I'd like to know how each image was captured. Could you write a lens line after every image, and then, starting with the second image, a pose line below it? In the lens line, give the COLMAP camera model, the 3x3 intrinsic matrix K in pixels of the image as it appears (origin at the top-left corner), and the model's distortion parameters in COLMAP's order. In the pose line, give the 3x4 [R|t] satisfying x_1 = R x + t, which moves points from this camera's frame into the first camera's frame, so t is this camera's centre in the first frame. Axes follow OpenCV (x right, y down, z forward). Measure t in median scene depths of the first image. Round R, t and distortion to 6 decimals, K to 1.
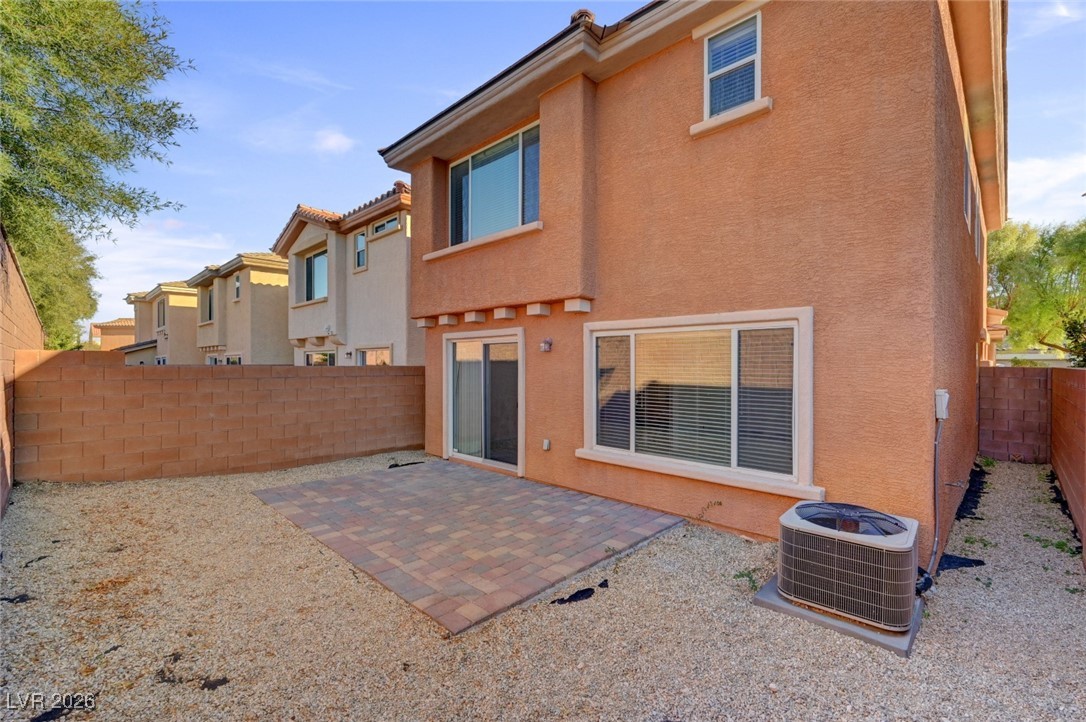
lens RADIAL K [[481.0, 0, 542.0], [0, 481.0, 363.3], [0, 0, 1]] dist [0.001429, 0.000149]
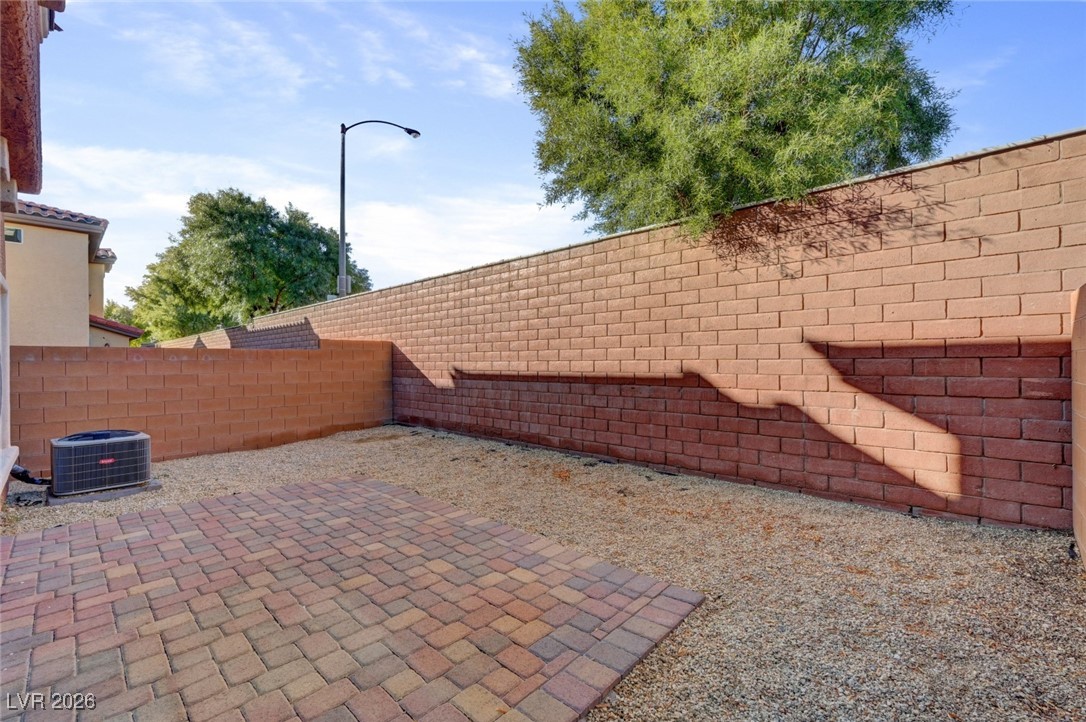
lens RADIAL K [[462.3, 0, 544.0], [0, 462.3, 361.6], [0, 0, 1]] dist [-0.001207, -0.000152]
pose [[-0.999722, 0.005418, -0.022953, -0.541990], [0.005458, 0.999984, -0.001692, 0.057035], [0.022944, -0.001817, -0.999735, 1.741588]]
